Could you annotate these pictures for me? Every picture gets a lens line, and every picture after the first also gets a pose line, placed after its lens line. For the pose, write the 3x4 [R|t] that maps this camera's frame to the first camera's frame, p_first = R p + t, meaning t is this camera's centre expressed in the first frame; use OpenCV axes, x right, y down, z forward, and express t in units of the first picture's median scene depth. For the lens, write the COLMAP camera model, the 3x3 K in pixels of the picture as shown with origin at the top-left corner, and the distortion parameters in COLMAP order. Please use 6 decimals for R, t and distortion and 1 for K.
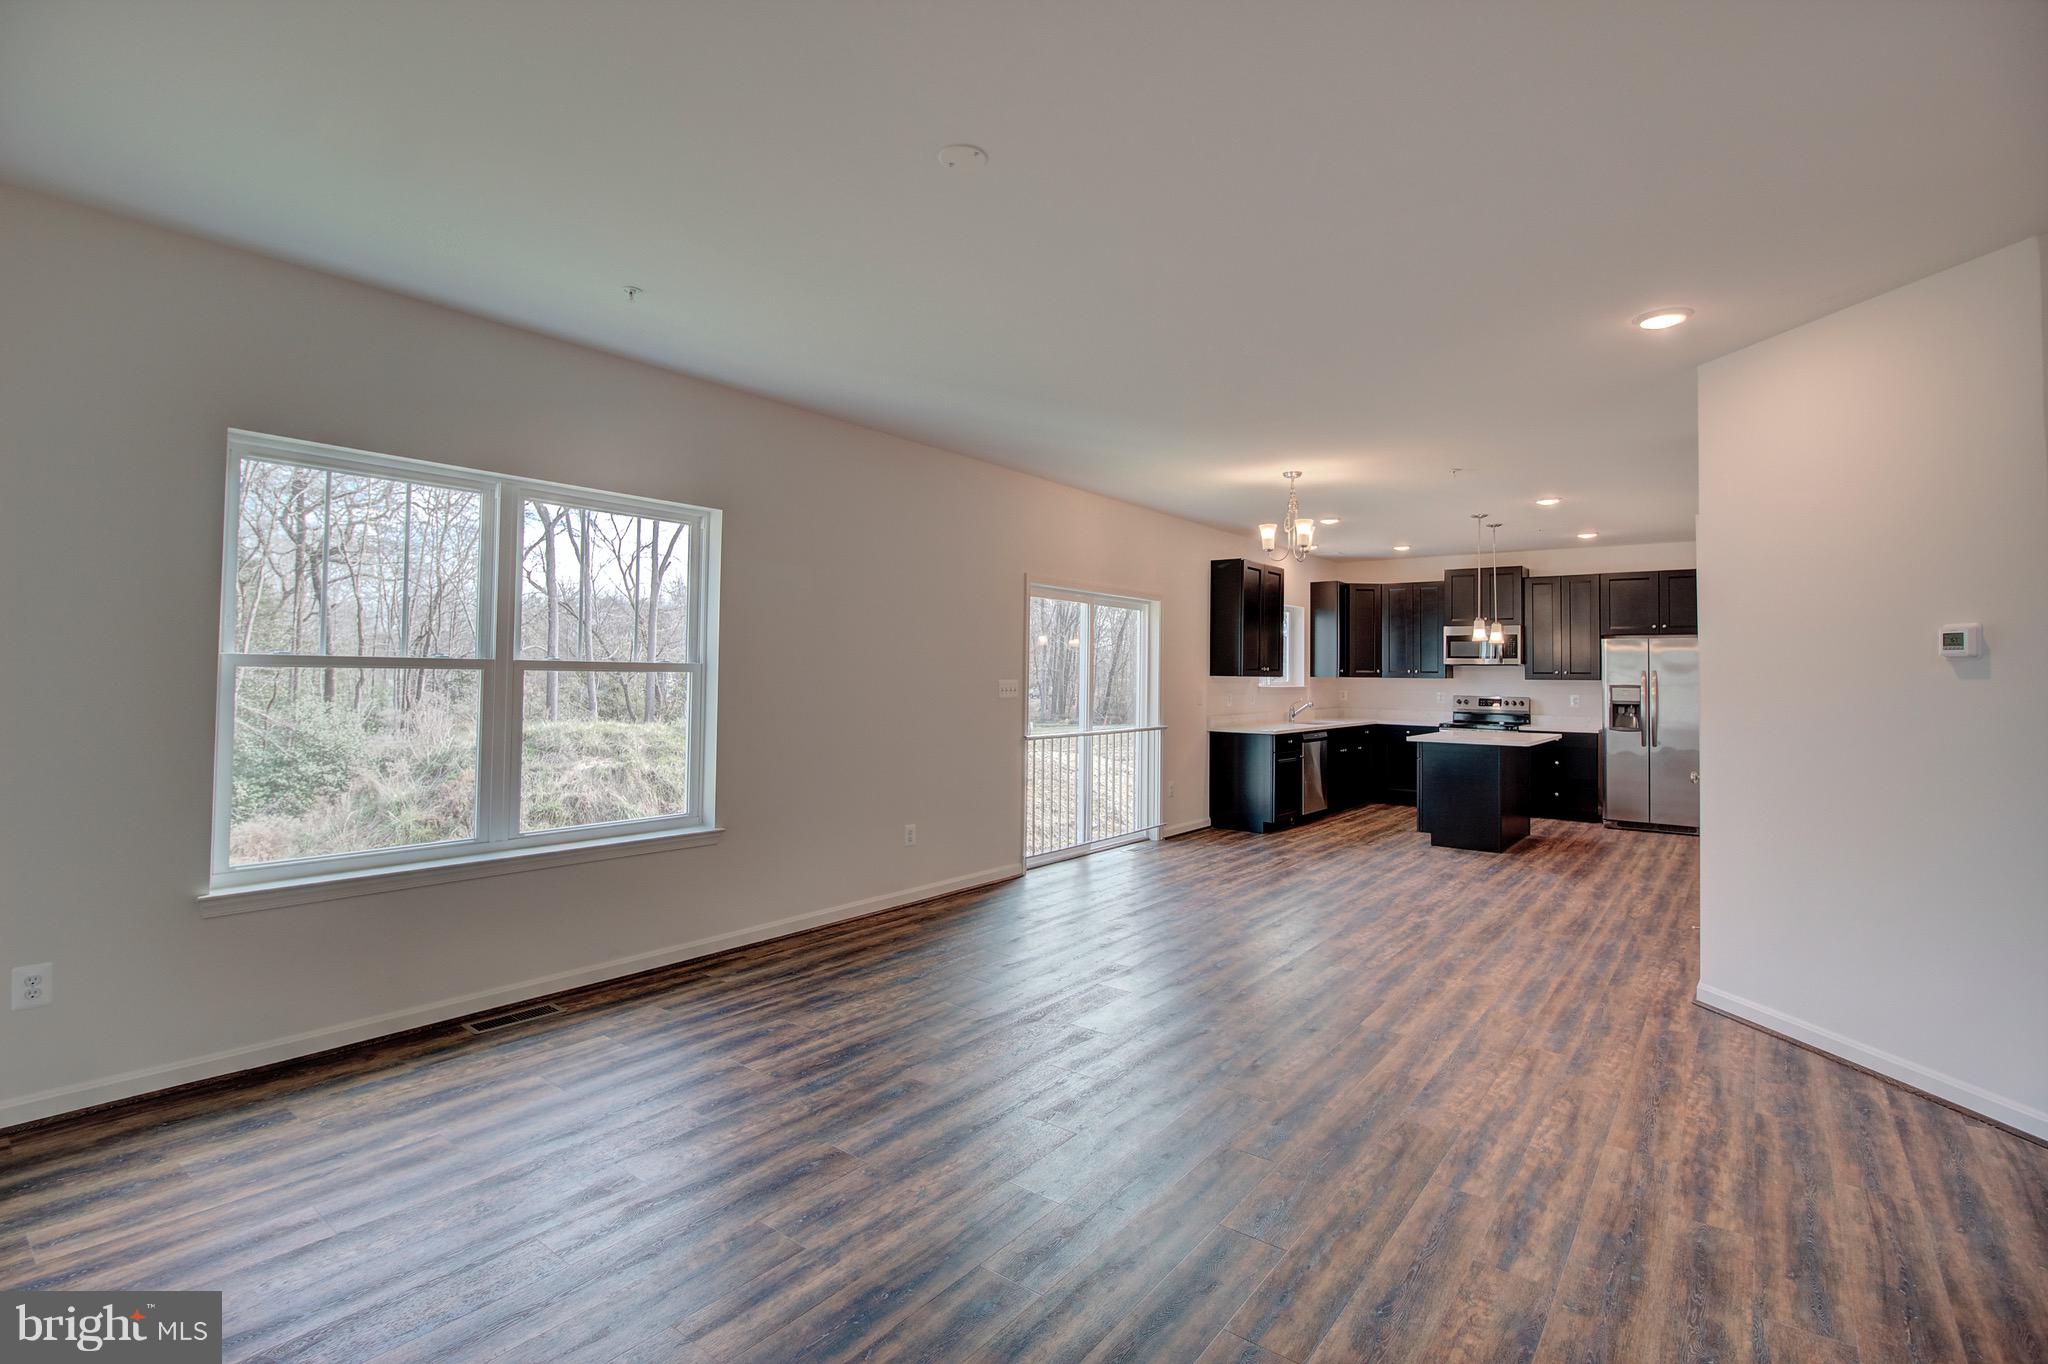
lens RADIAL K [[955.5, 0, 1025.9], [0, 955.5, 640.6], [0, 0, 1]] dist [0.005537, -0.011962]
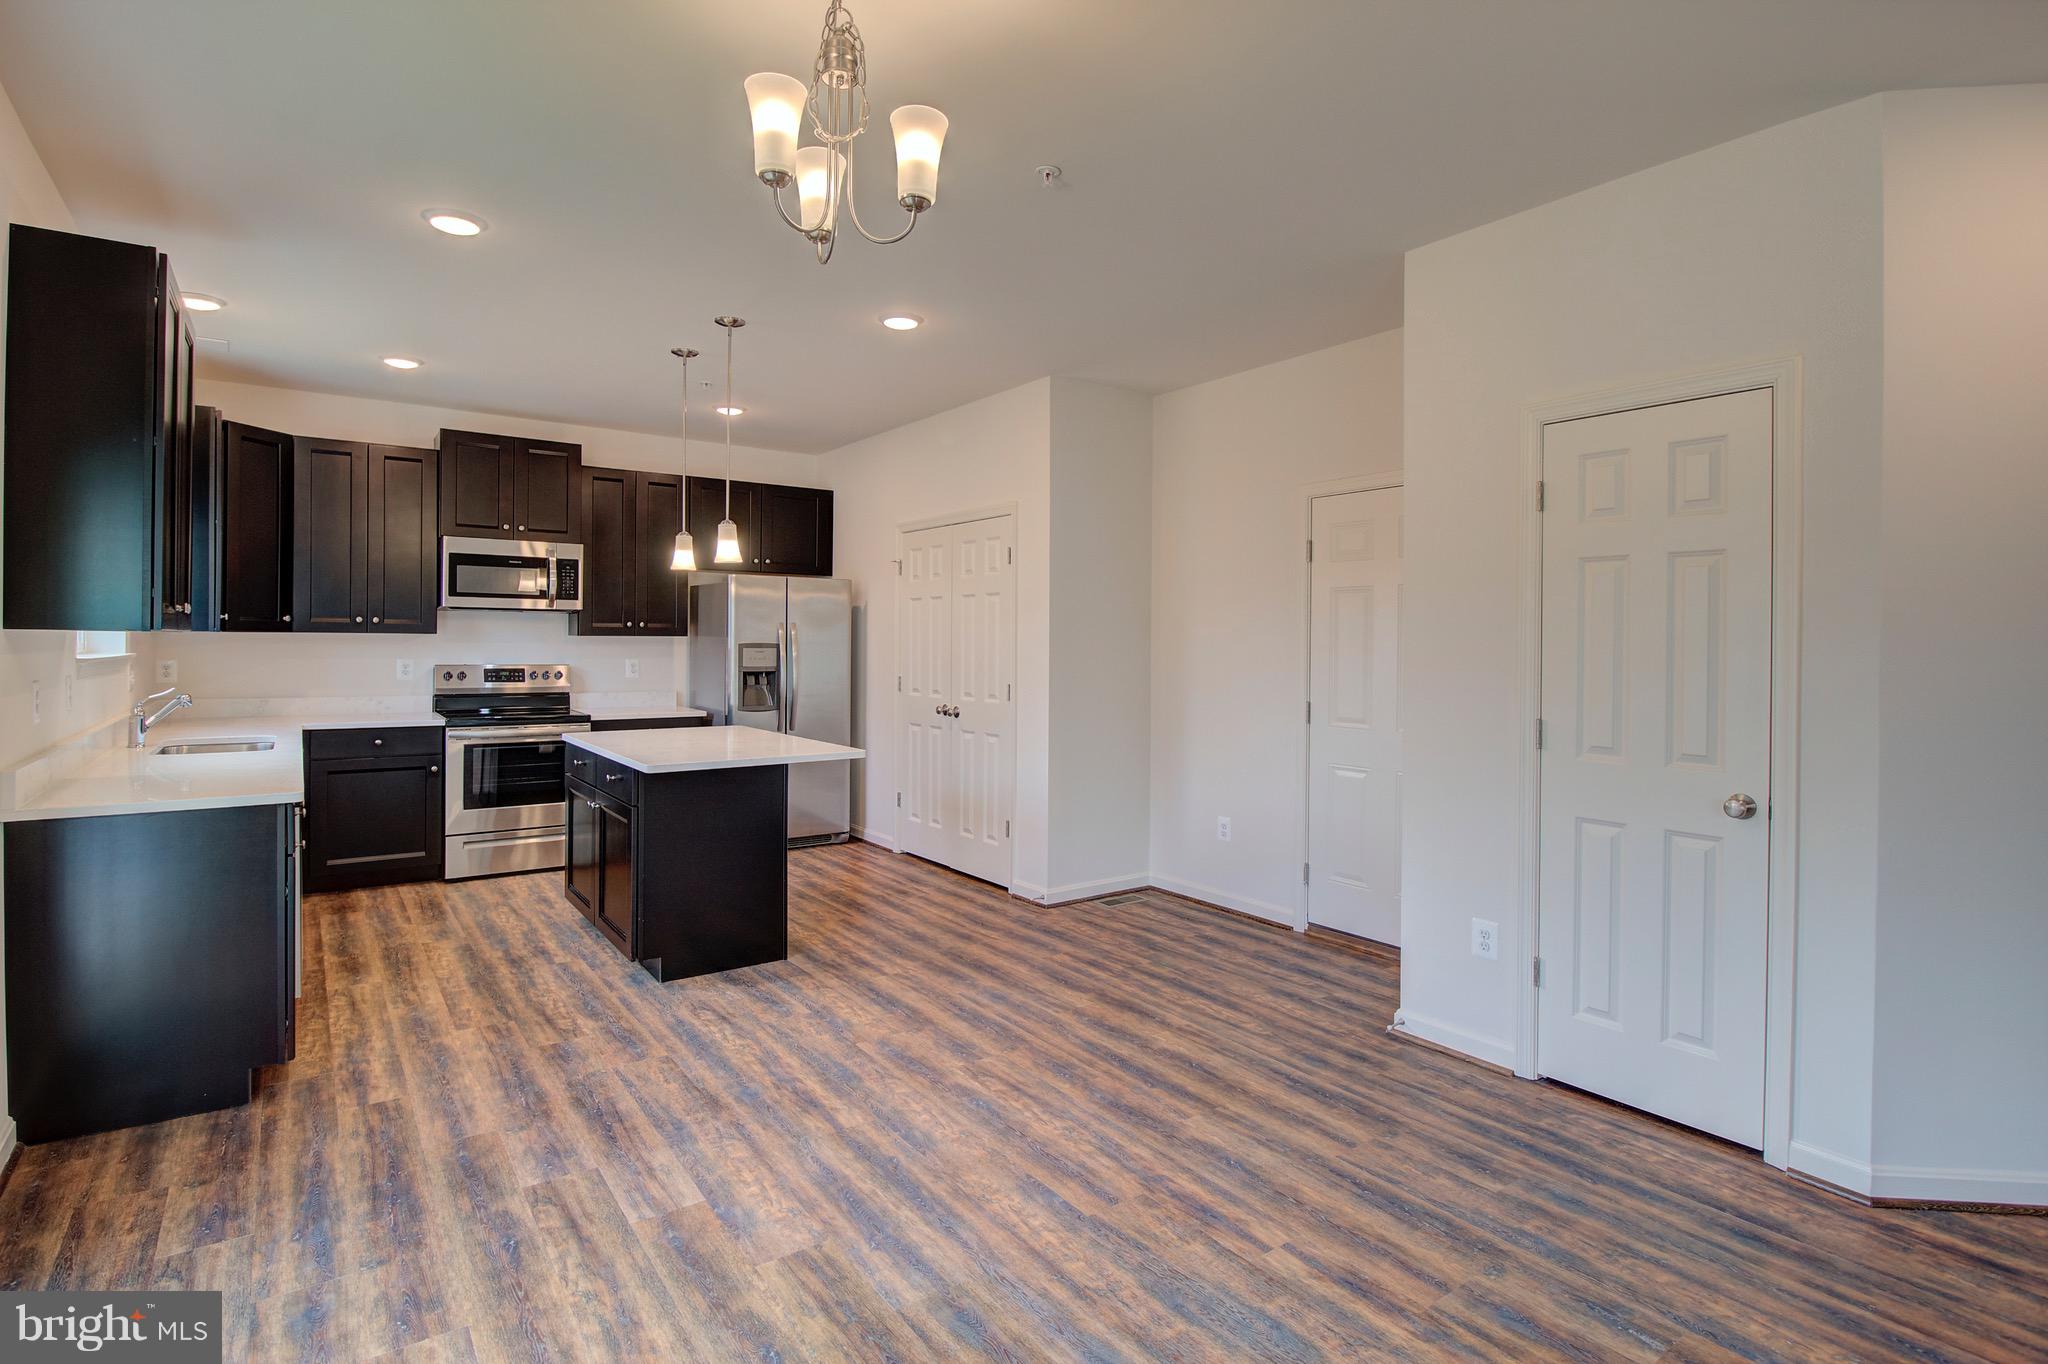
lens RADIAL K [[1003.6, 0, 1026.9], [0, 1003.6, 651.7], [0, 0, 1]] dist [-0.005512, -0.000939]
pose [[0.280834, -0.019338, 0.959561, -0.012210], [-0.039510, 0.998717, 0.031690, 0.049955], [-0.958943, -0.046812, 0.279710, 1.393283]]
